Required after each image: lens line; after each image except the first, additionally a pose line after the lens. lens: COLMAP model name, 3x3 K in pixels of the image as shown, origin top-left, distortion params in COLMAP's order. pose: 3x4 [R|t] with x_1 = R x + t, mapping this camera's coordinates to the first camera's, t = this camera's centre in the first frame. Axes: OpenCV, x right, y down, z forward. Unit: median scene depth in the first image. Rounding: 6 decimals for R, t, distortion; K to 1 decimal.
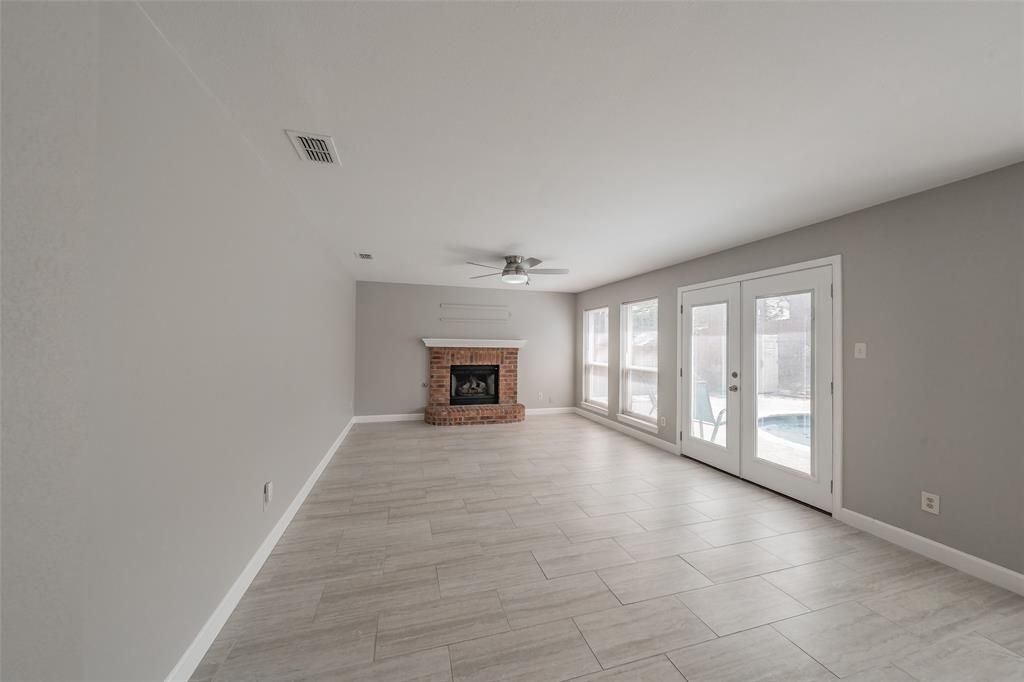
lens RADIAL K [[356.6, 0, 512.0], [0, 356.6, 341.0], [0, 0, 1]] dist [0.000064, -0.000052]
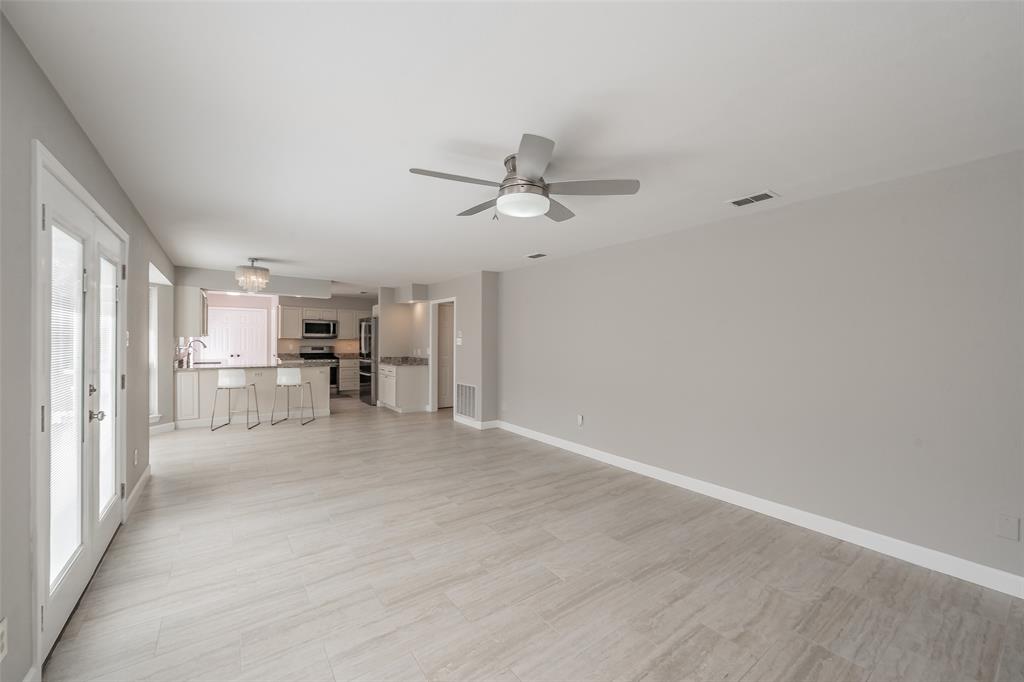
lens RADIAL K [[409.2, 0, 512.0], [0, 409.2, 341.0], [0, 0, 1]] dist [-0.000044, -0.000014]
pose [[-0.947978, -0.020168, -0.317698, 0.268205], [-0.011229, 0.999488, -0.029945, 0.037435], [0.318139, -0.024820, -0.947719, 2.089866]]
